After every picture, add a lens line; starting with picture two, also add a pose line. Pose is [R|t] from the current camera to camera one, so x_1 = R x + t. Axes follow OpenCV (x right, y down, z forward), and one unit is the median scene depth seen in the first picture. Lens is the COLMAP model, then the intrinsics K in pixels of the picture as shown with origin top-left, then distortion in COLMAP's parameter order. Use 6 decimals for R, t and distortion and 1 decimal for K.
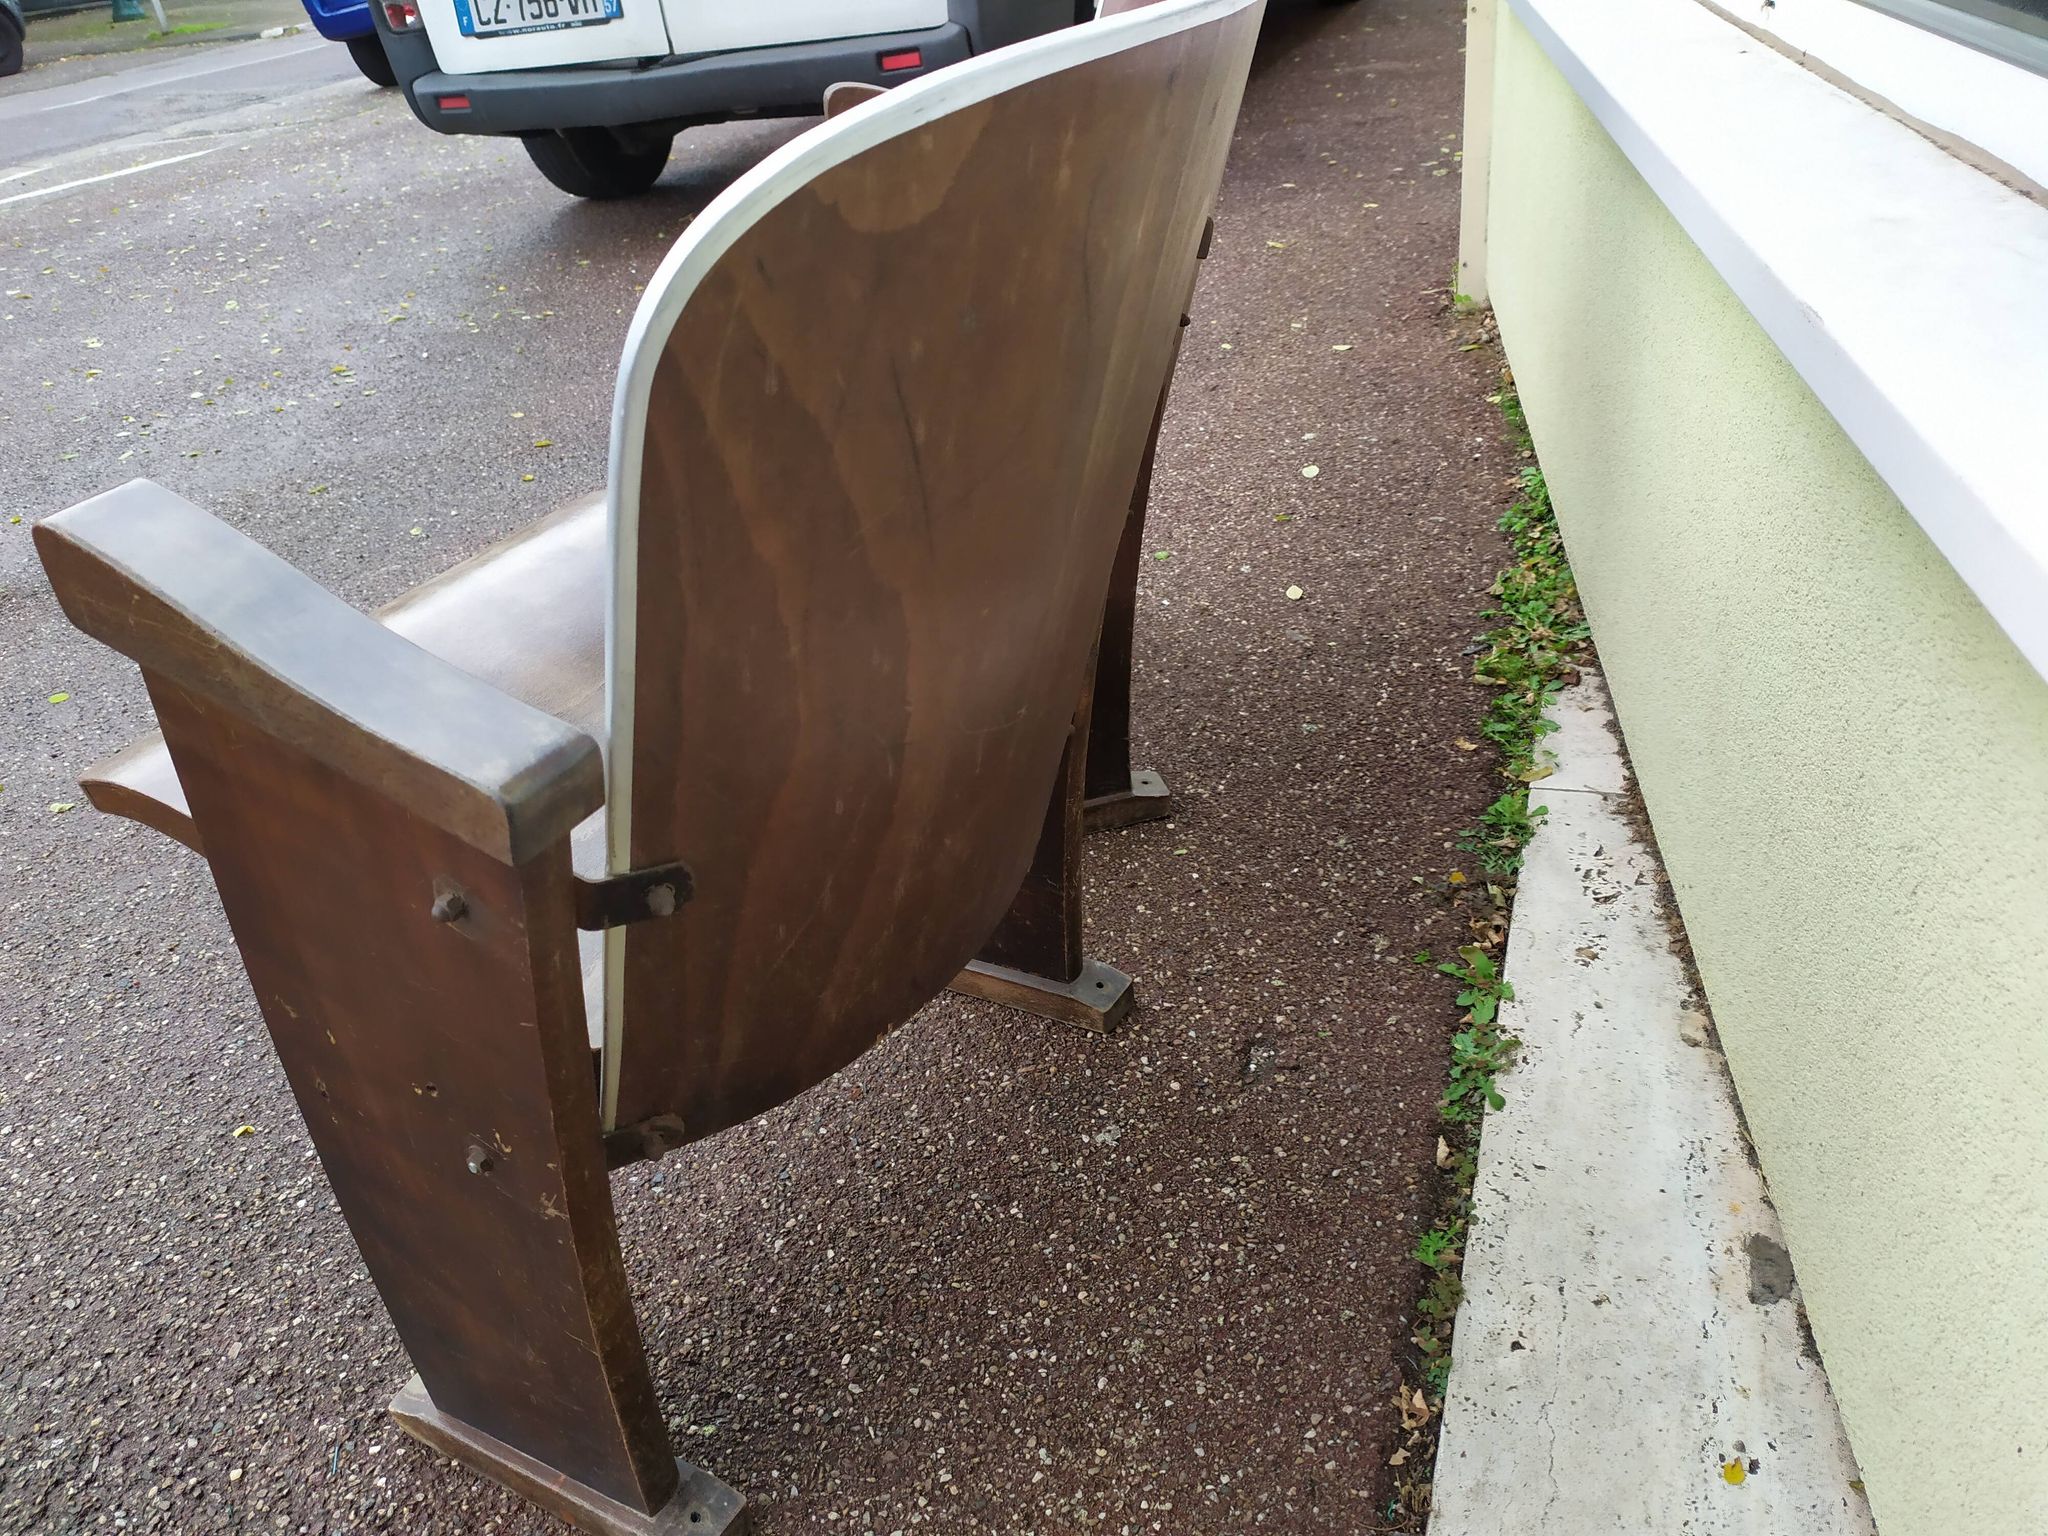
lens RADIAL K [[1573.9, 0, 1000.2], [0, 1573.9, 772.4], [0, 0, 1]] dist [0.080054, -0.090451]
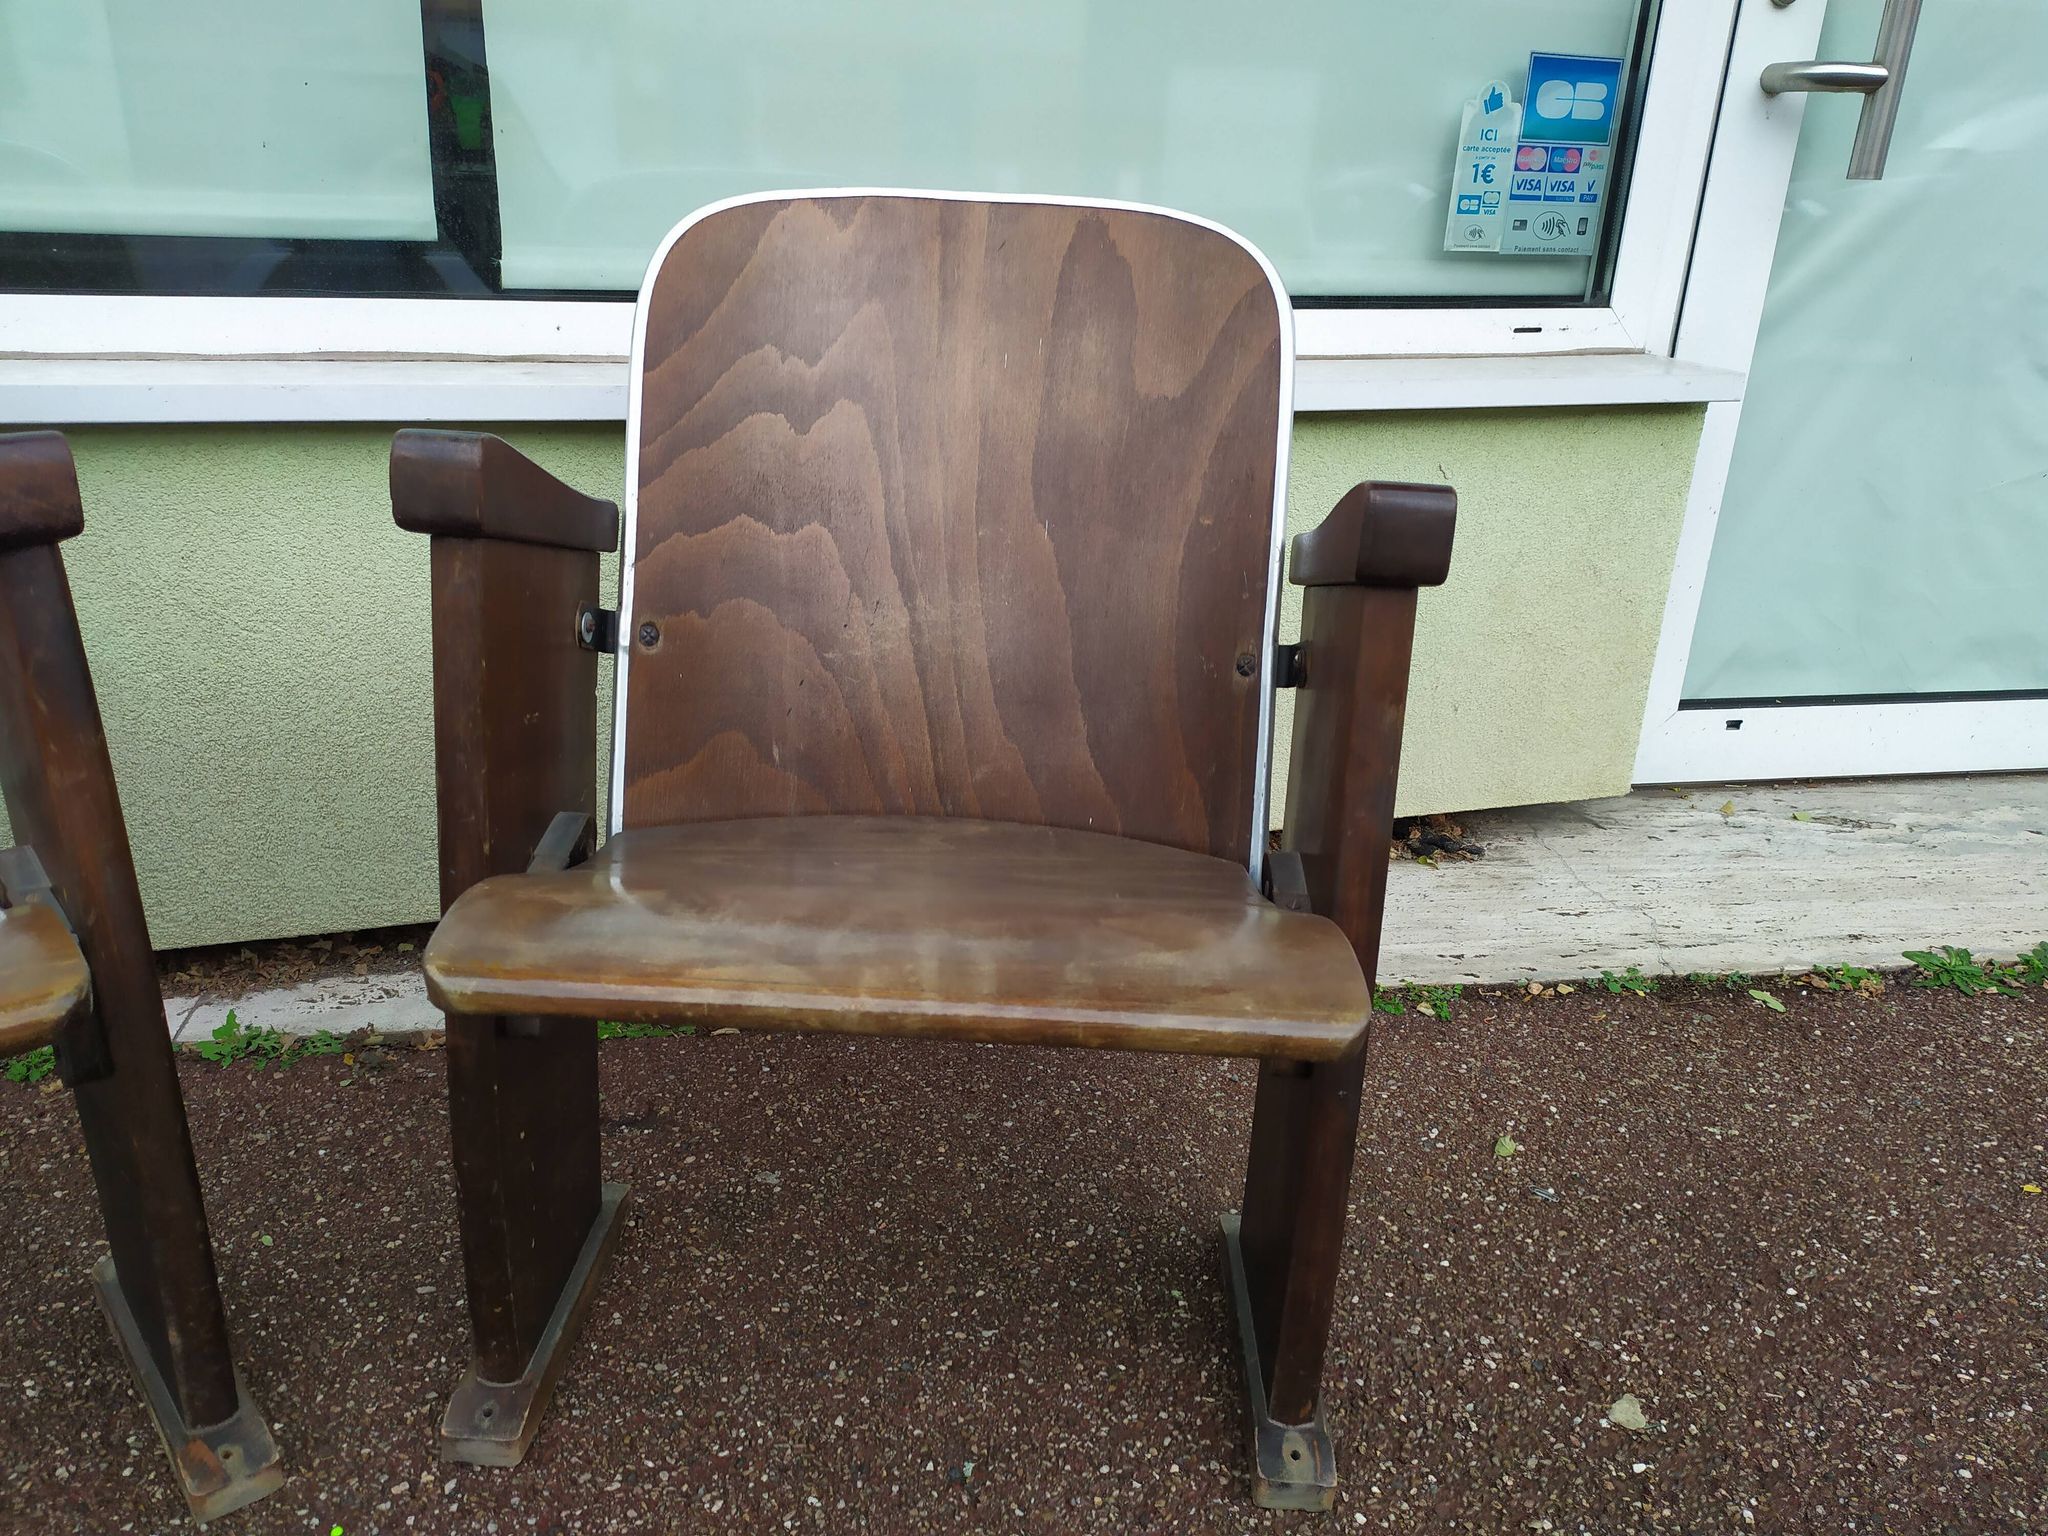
lens RADIAL K [[1573.9, 0, 1009.2], [0, 1573.9, 761.5], [0, 0, 1]] dist [0.080054, -0.090451]
pose [[-0.482255, -0.214481, 0.849369, -1.000386], [0.455915, 0.766466, 0.452406, -0.469443], [-0.748045, 0.605415, -0.271847, 1.121025]]
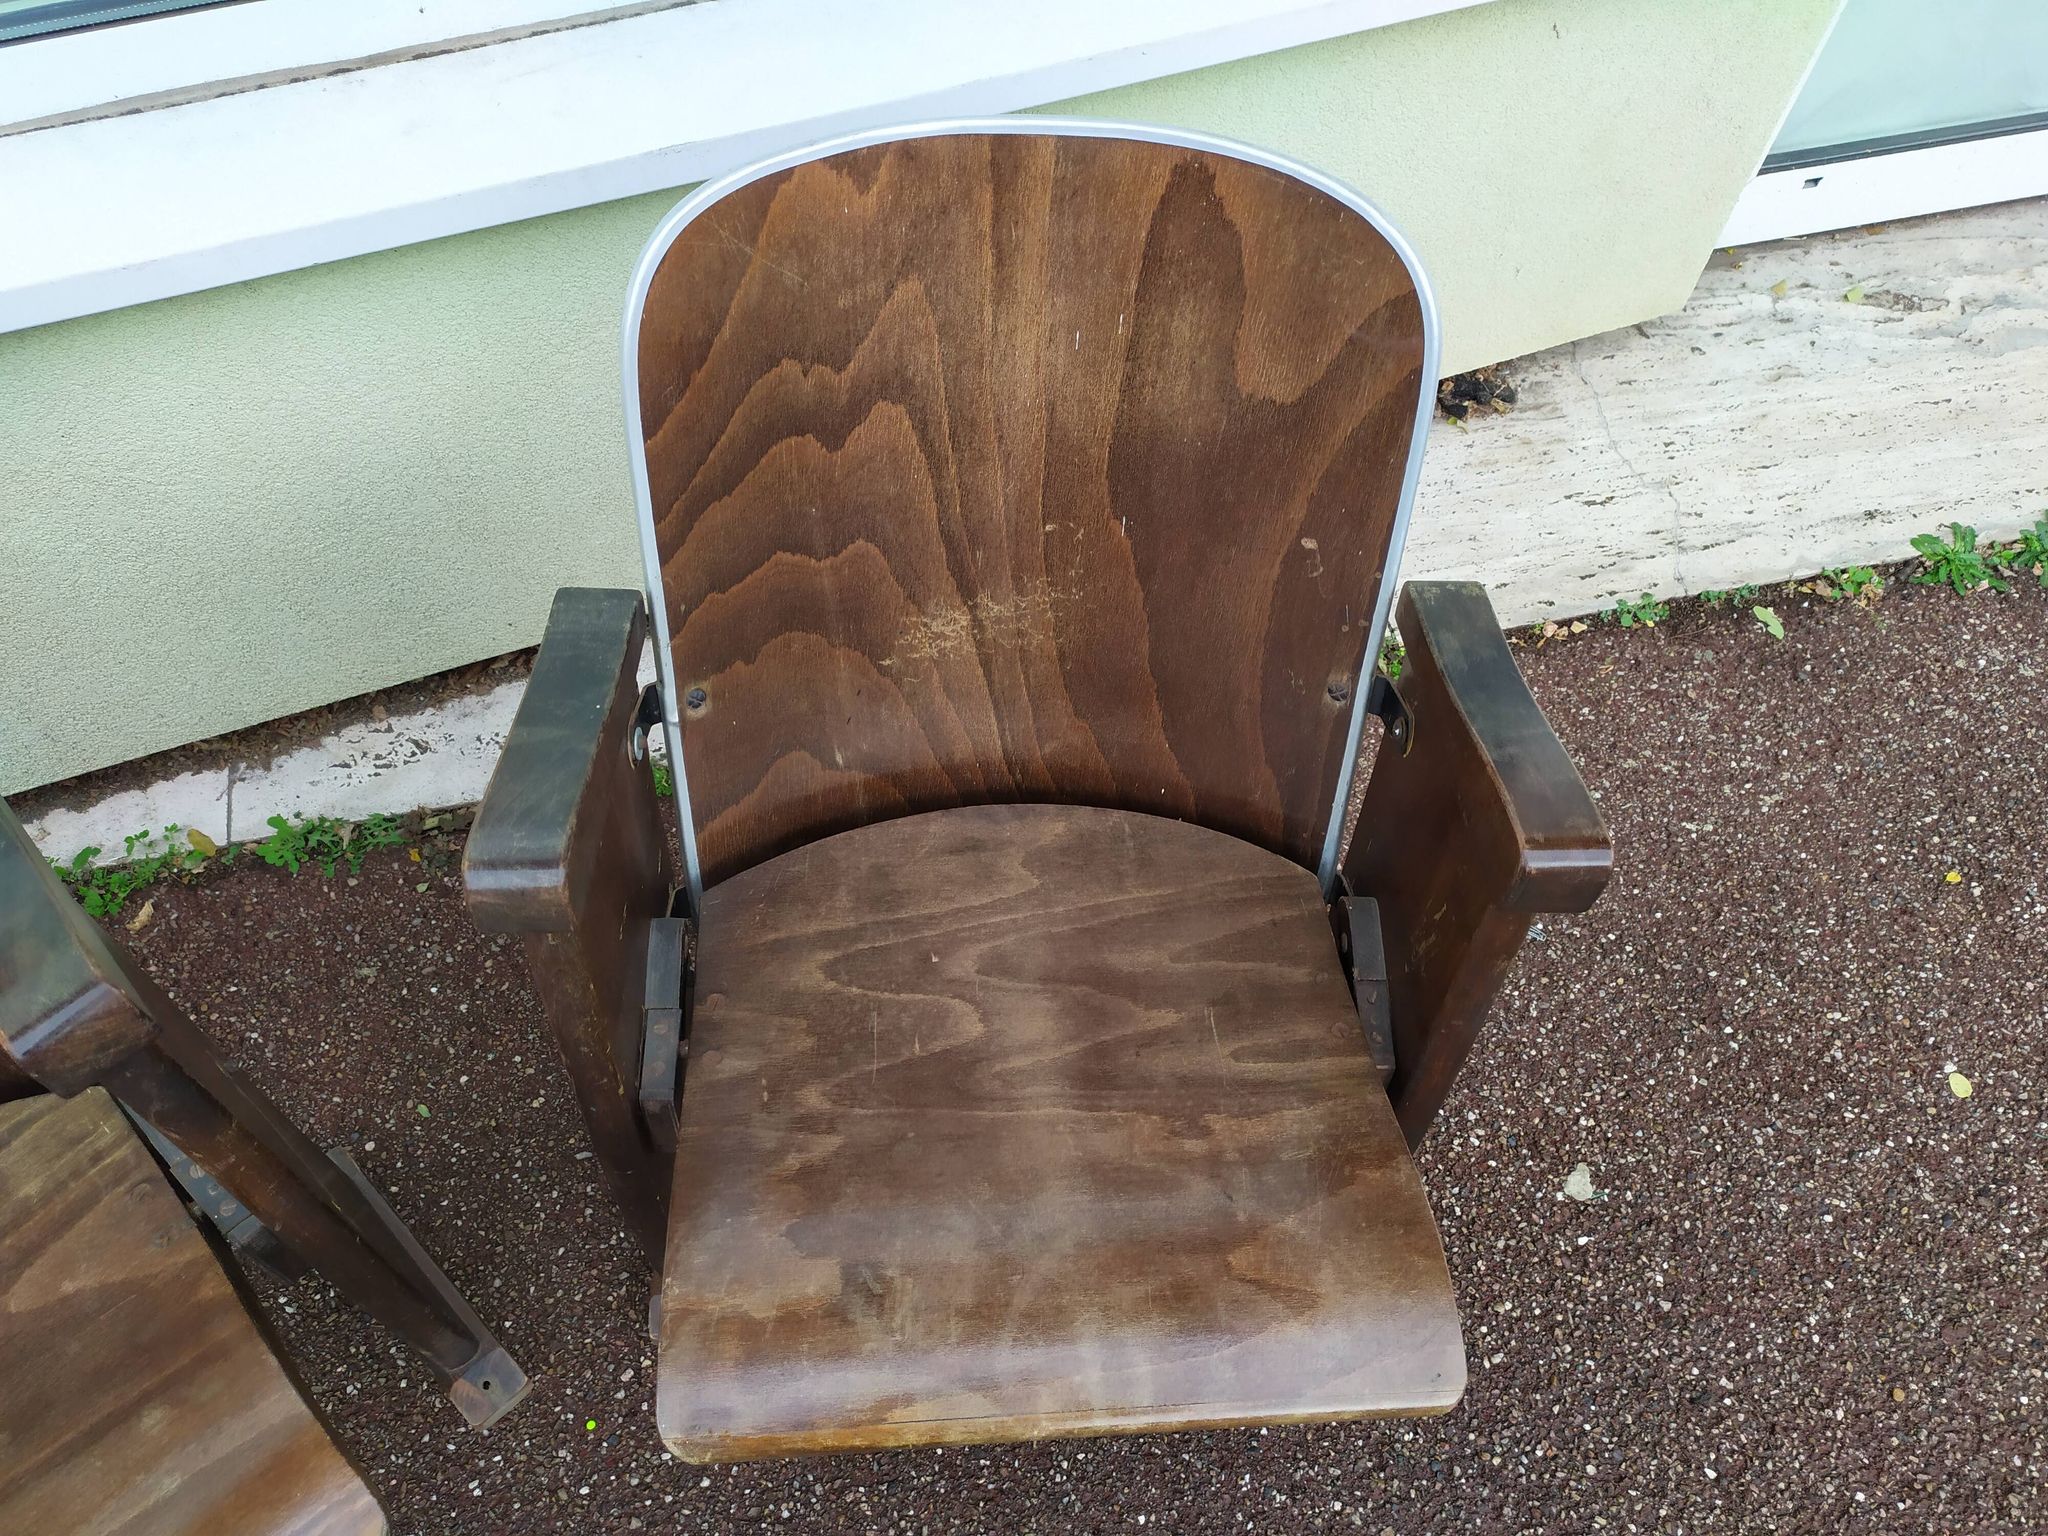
lens RADIAL K [[1573.9, 0, 1033.4], [0, 1573.9, 805.4], [0, 0, 1]] dist [0.080054, -0.090451]
pose [[-0.550691, -0.664391, 0.505296, -0.601314], [0.431986, 0.291137, 0.853597, -0.890985], [-0.714232, 0.688349, 0.126681, 0.728147]]
